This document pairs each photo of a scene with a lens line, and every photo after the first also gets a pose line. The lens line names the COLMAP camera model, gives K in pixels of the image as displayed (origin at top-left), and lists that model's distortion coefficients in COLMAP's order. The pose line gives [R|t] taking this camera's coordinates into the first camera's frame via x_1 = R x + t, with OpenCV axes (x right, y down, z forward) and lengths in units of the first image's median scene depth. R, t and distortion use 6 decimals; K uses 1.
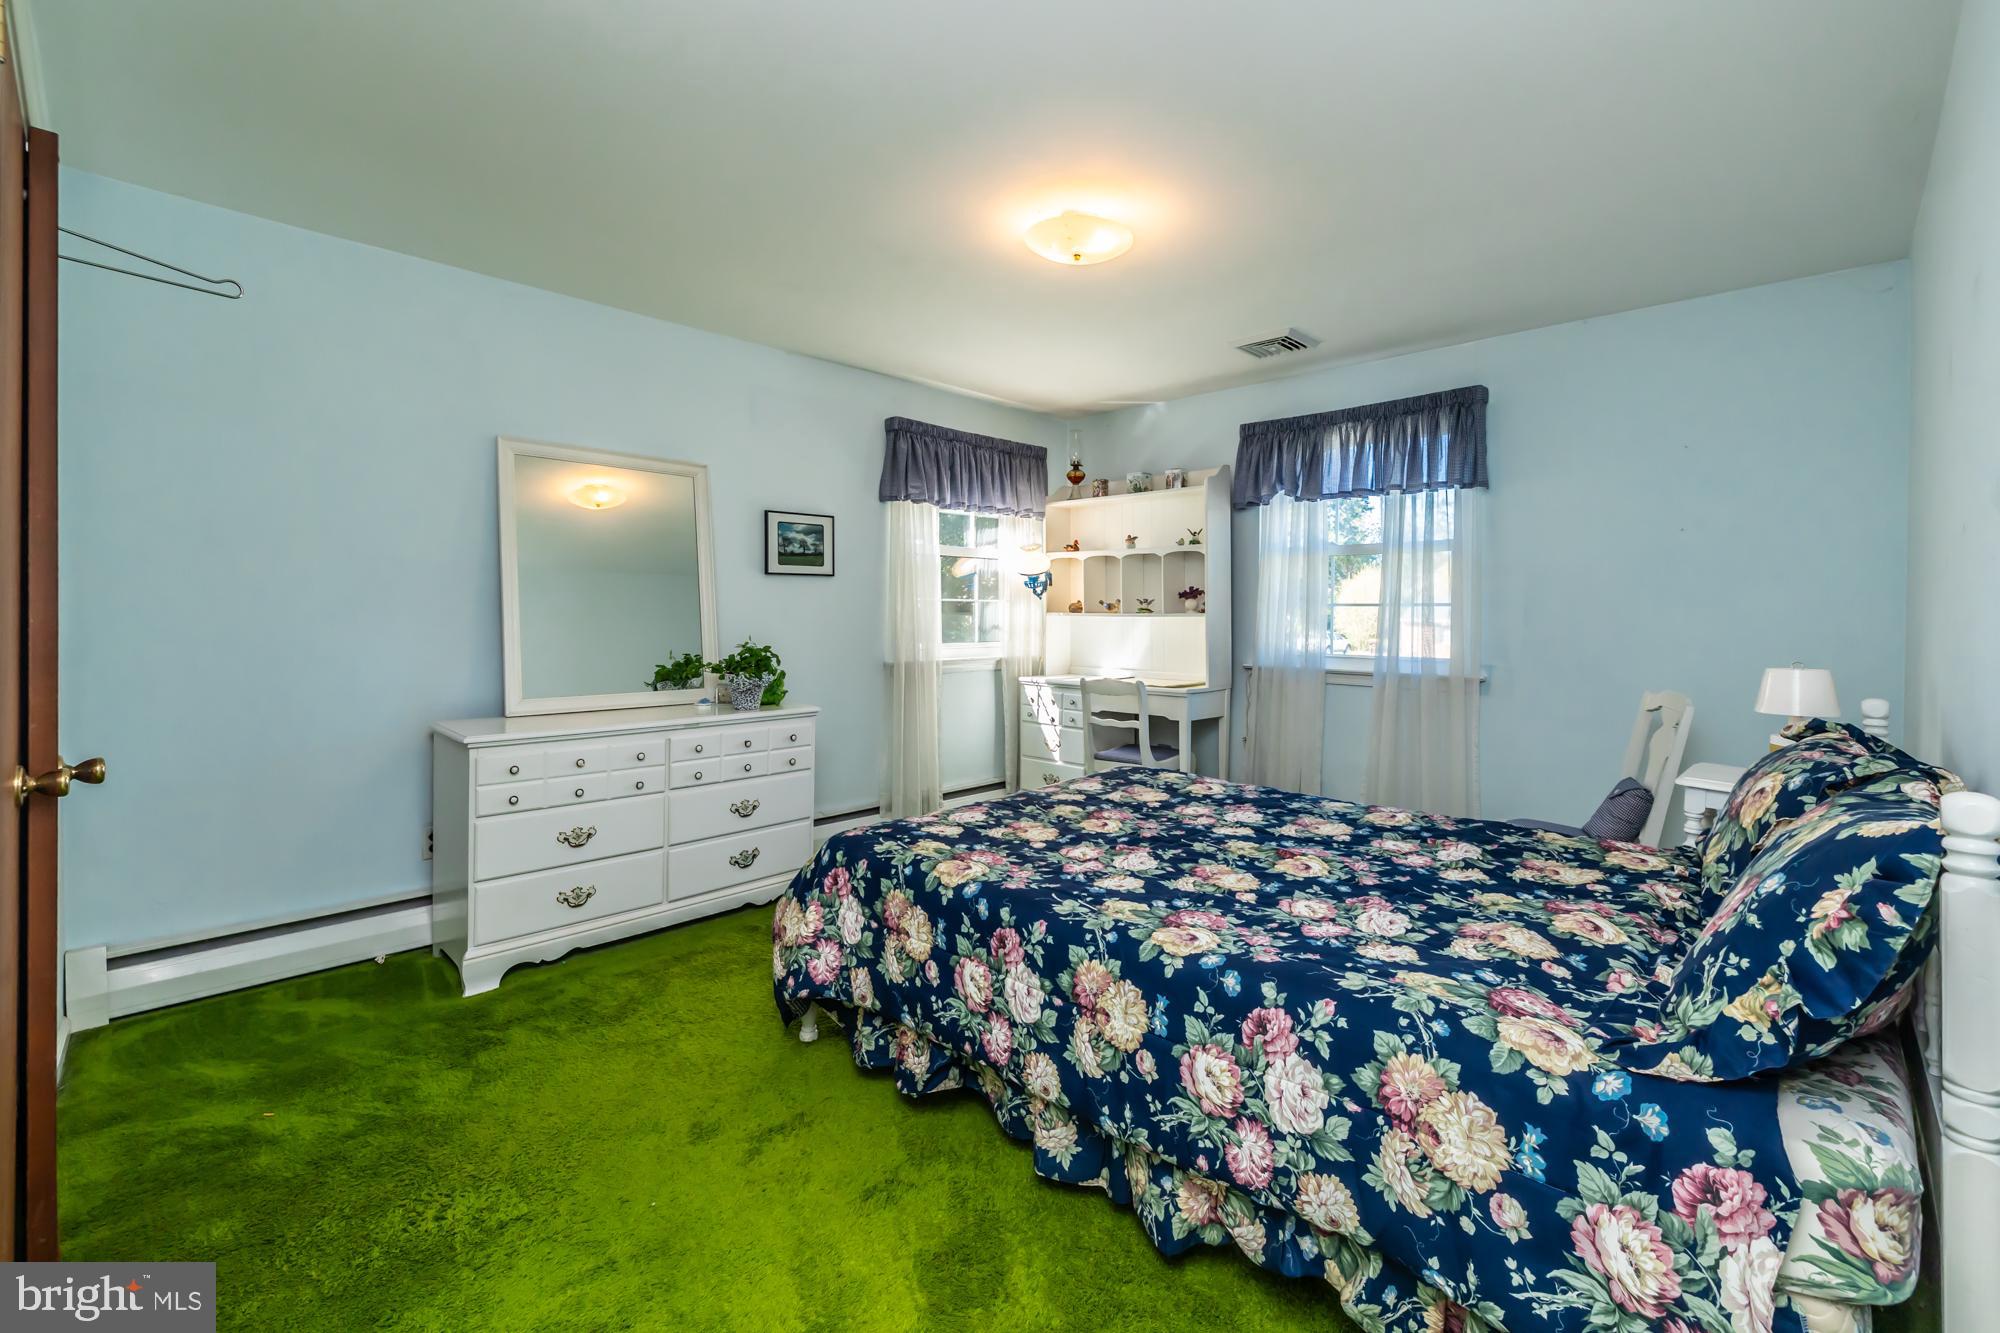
lens RADIAL K [[849.9, 0, 995.3], [0, 849.9, 647.6], [0, 0, 1]] dist [-0.002849, -0.000289]
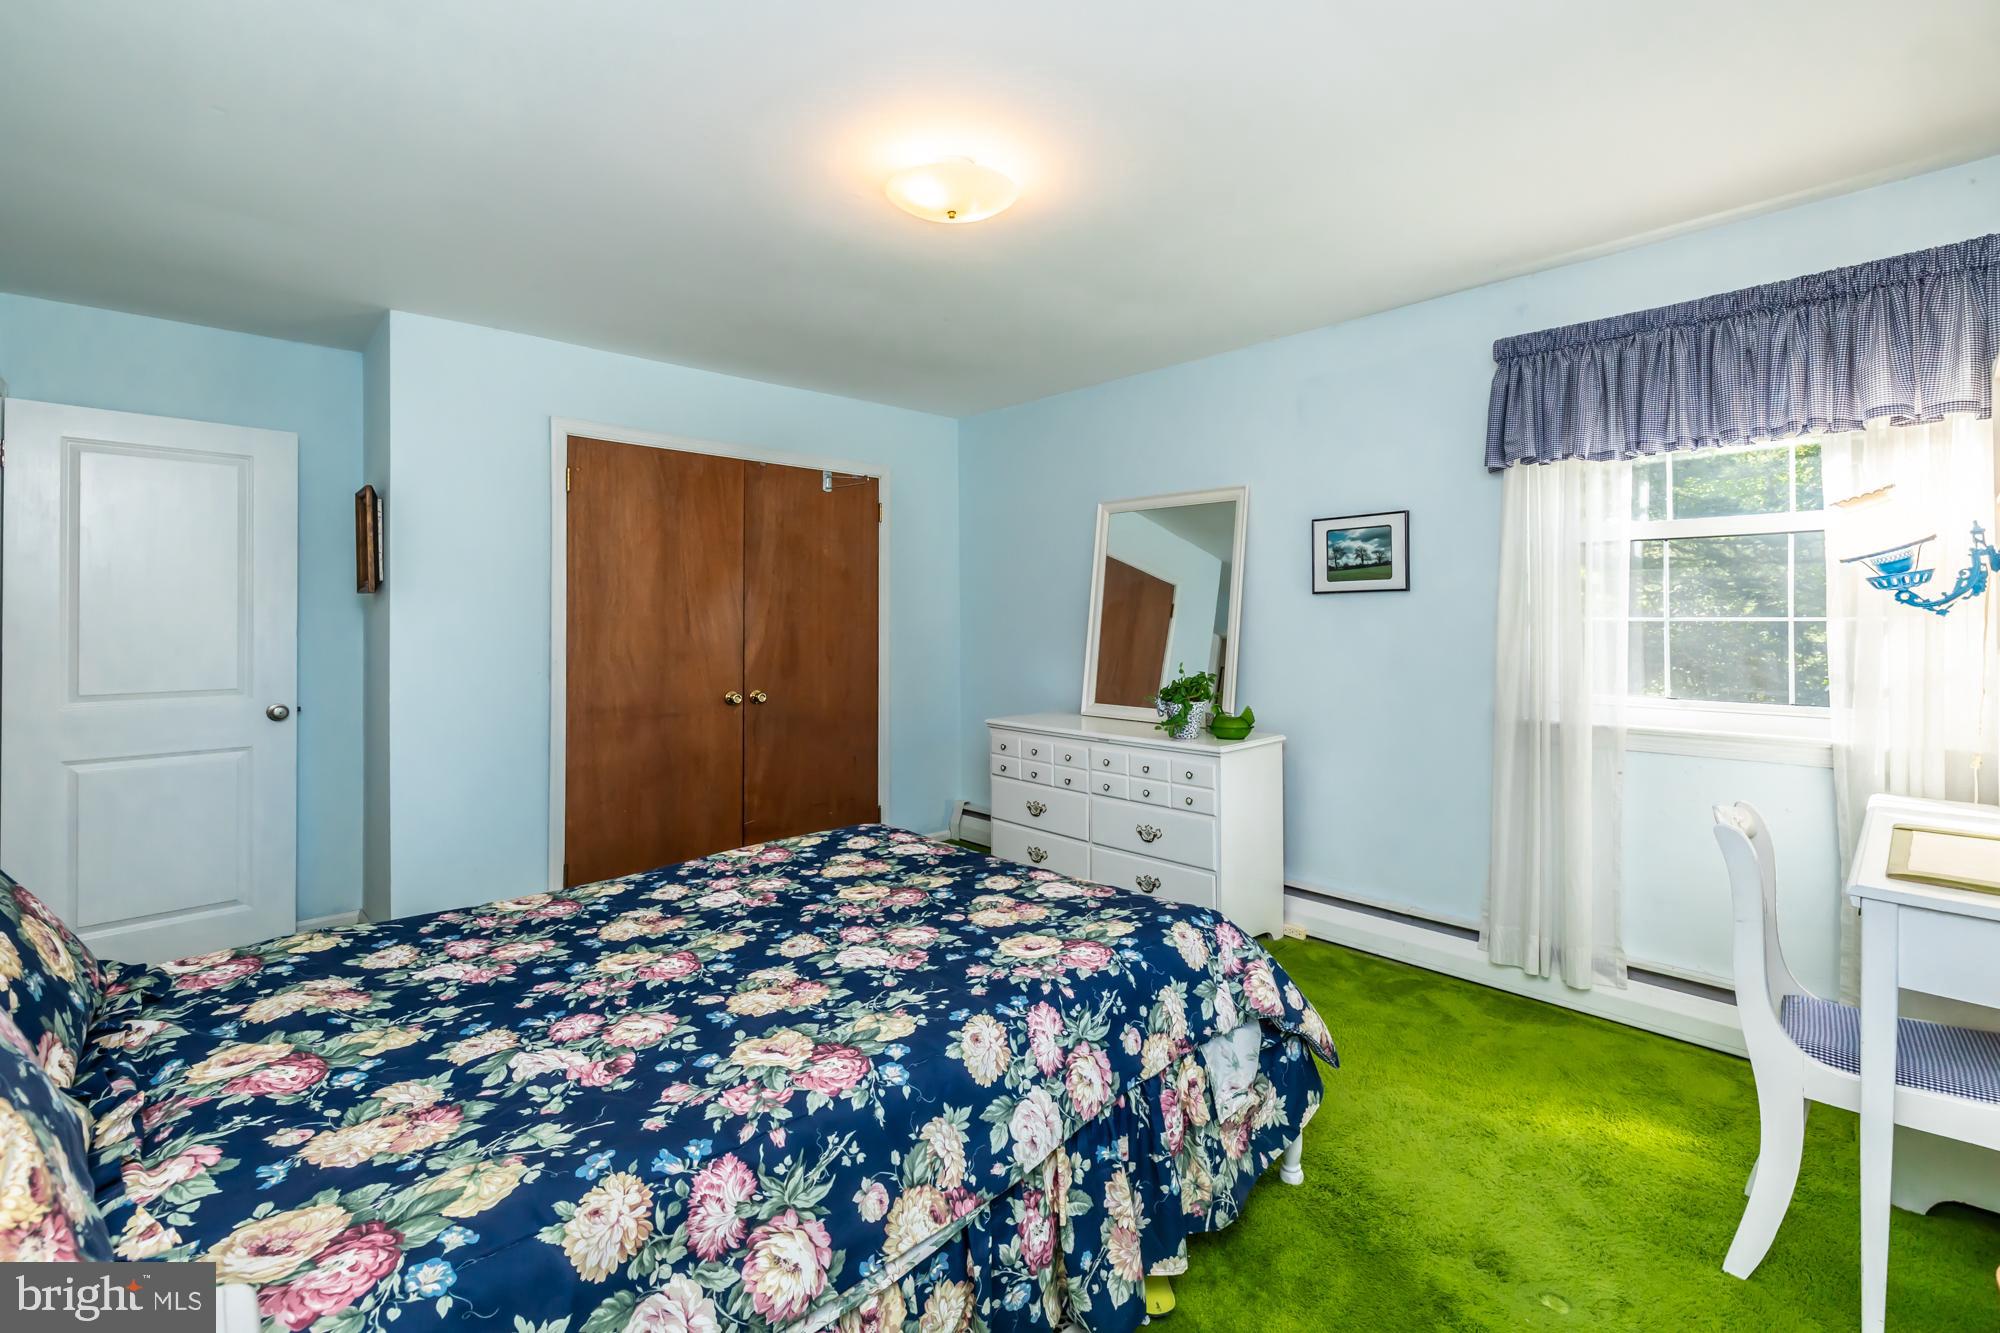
lens RADIAL K [[849.9, 0, 995.3], [0, 849.9, 647.6], [0, 0, 1]] dist [-0.002849, -0.000289]
pose [[-0.077649, 0.023203, -0.996711, 0.602574], [-0.038600, 0.998910, 0.026261, -0.042739], [0.996233, 0.040512, -0.076669, 0.741023]]
